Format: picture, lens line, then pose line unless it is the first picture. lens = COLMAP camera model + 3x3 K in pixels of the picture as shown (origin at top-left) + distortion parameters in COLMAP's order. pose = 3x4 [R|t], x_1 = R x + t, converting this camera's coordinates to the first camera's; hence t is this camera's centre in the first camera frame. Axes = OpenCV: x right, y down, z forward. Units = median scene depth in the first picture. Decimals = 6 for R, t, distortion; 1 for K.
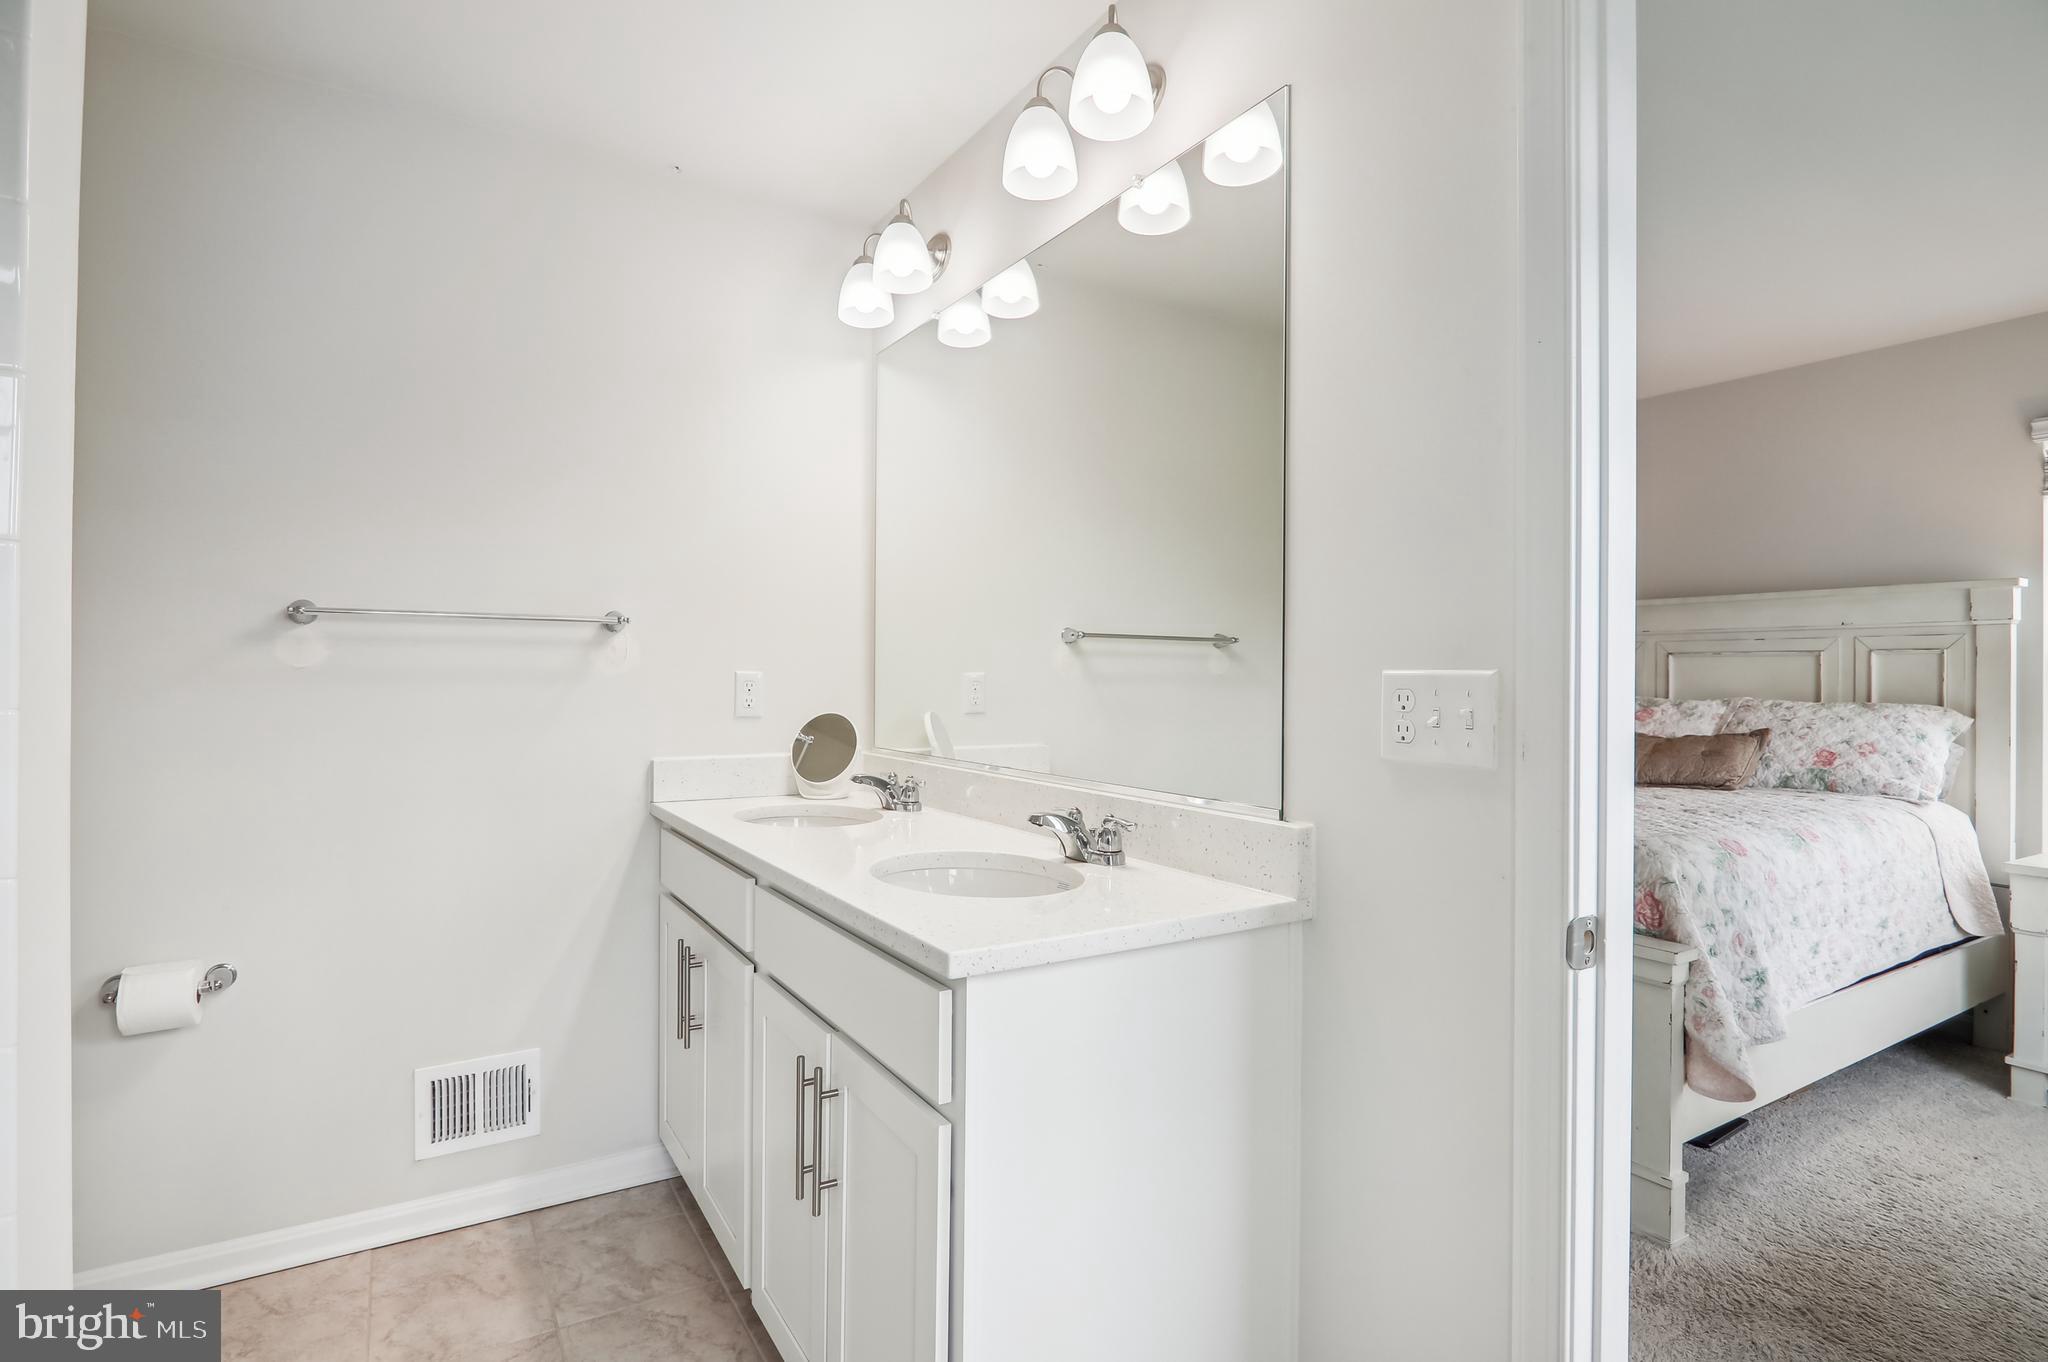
lens RADIAL K [[1039.3, 0, 1022.6], [0, 1039.3, 665.7], [0, 0, 1]] dist [-0.012028, -0.000818]
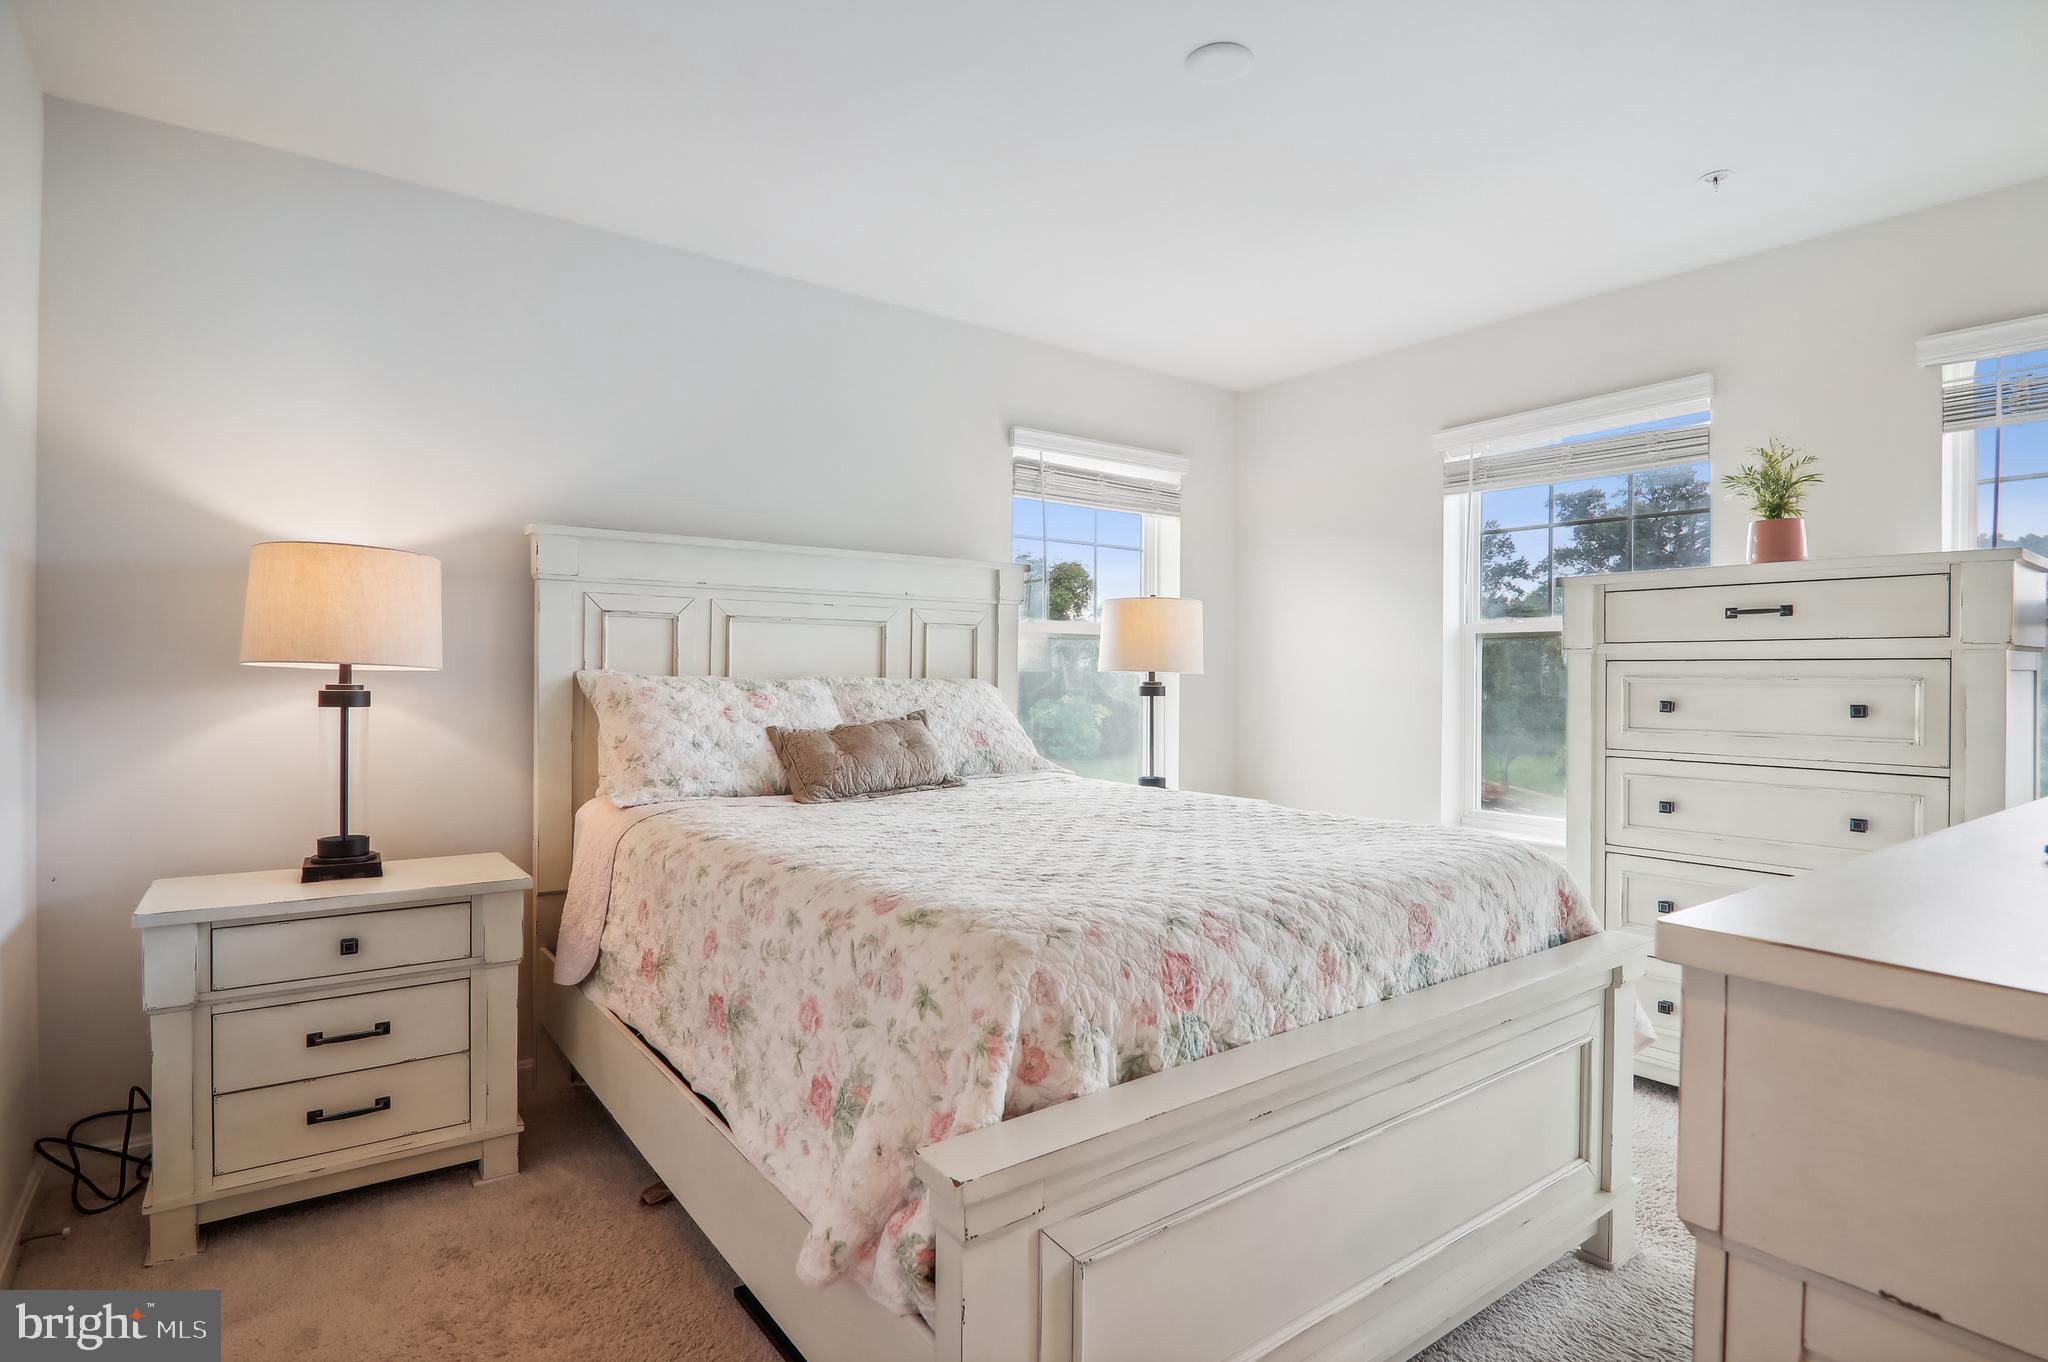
lens RADIAL K [[1039.3, 0, 978.1], [0, 1039.3, 681.1], [0, 0, 1]] dist [-0.012028, -0.000818]
pose [[-0.071597, -0.019029, 0.997252, -0.166351], [-0.019206, 0.999659, 0.017696, 0.022940], [-0.997249, -0.017886, -0.071938, 1.131030]]
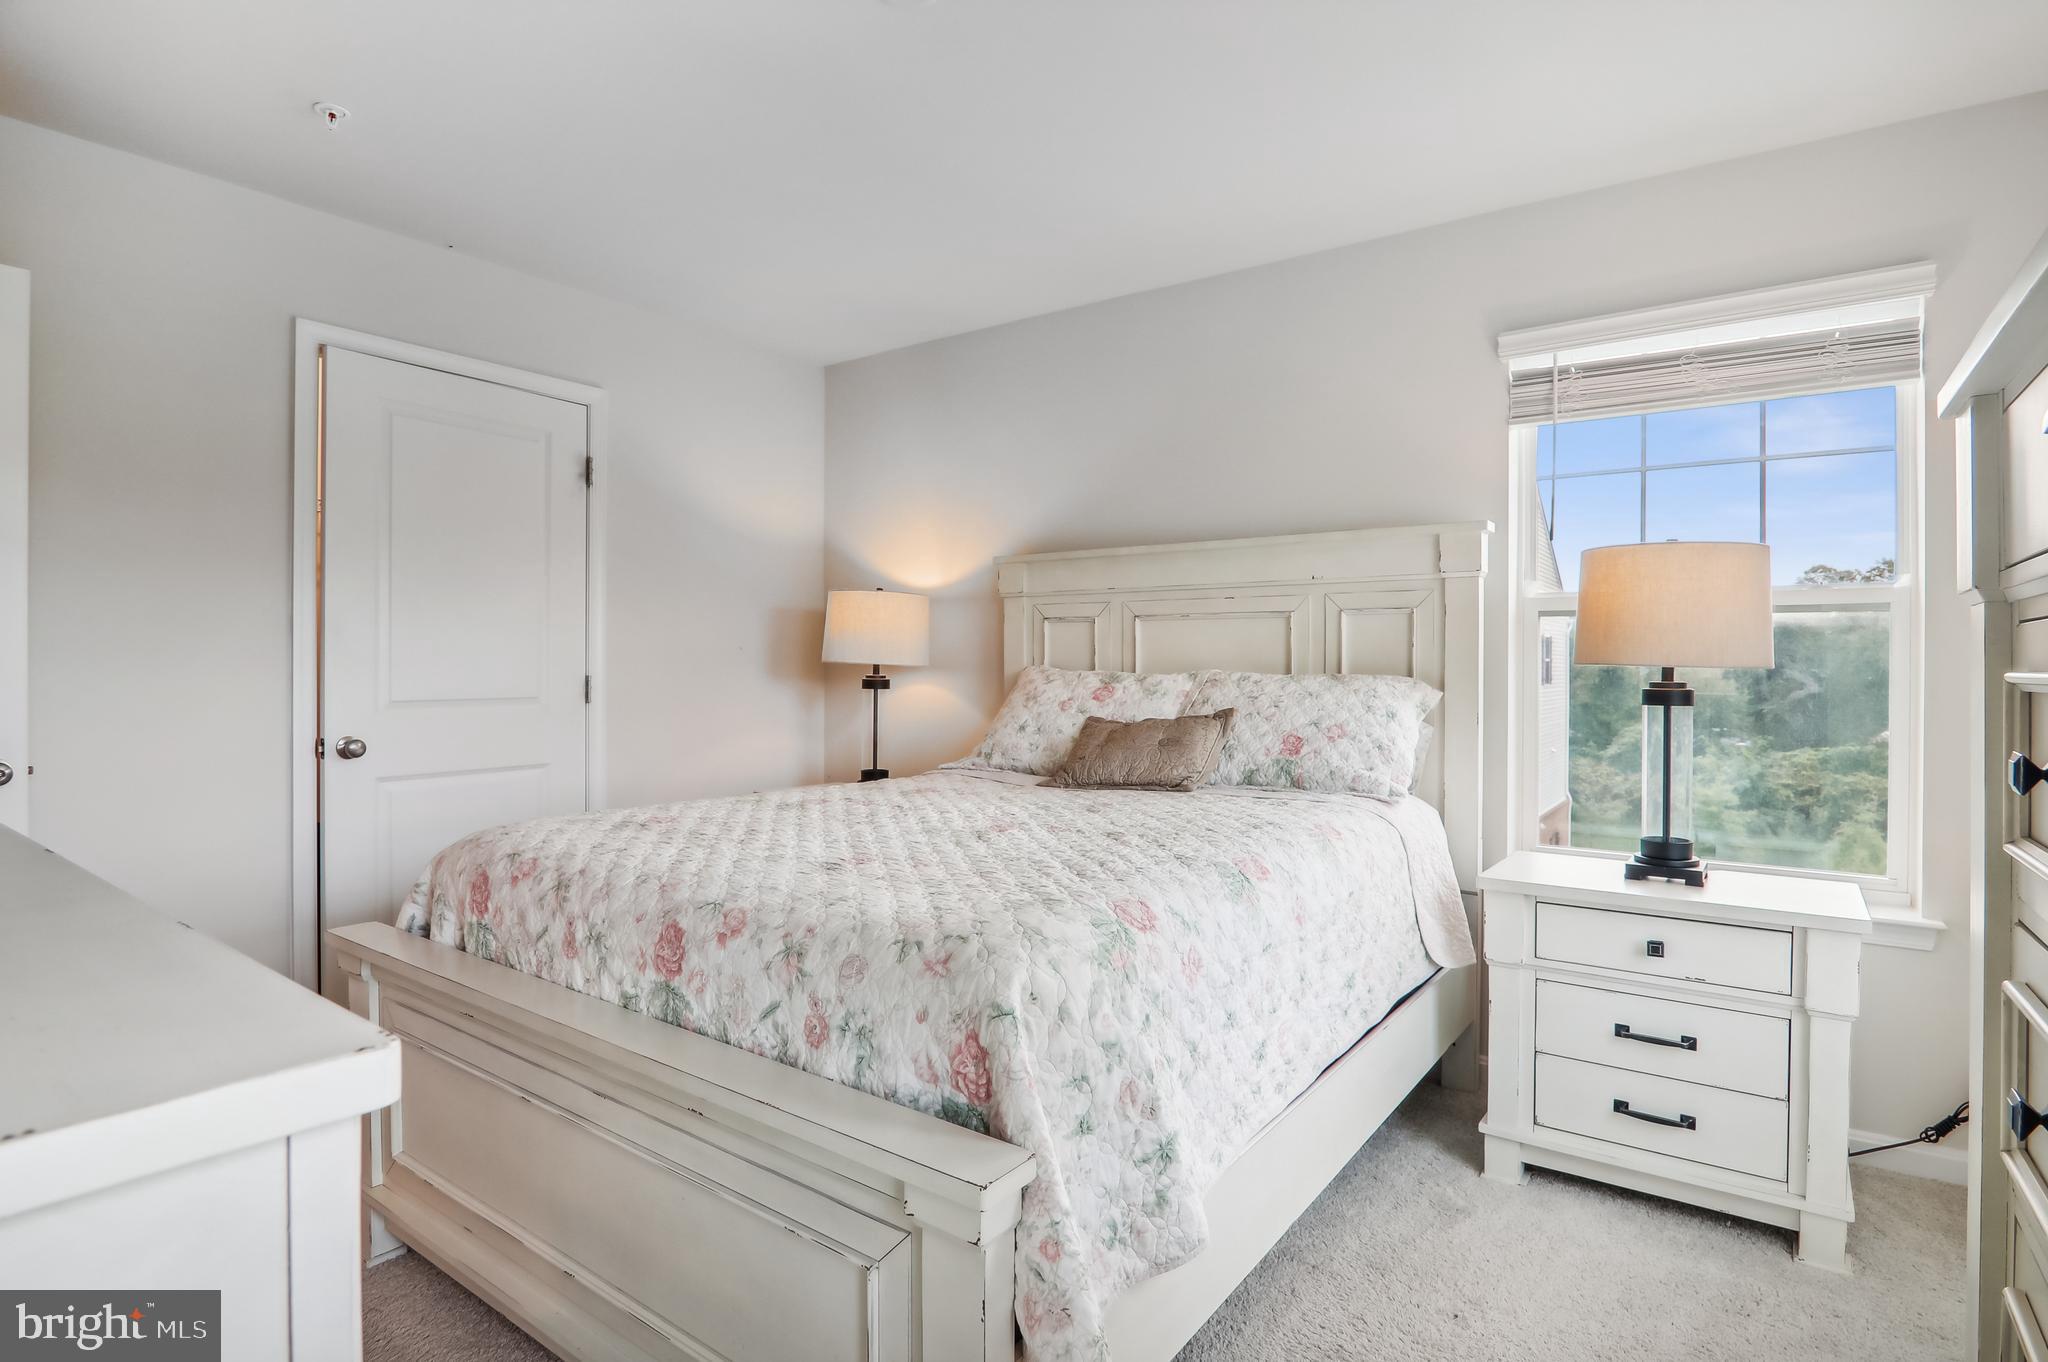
lens RADIAL K [[1039.3, 0, 1049.9], [0, 1039.3, 650.8], [0, 0, 1]] dist [-0.012028, -0.000818]
pose [[0.919844, 0.001780, 0.392281, 0.320329], [-0.001283, 0.999998, -0.001528, 0.020870], [-0.392283, 0.000902, 0.919844, 0.370804]]
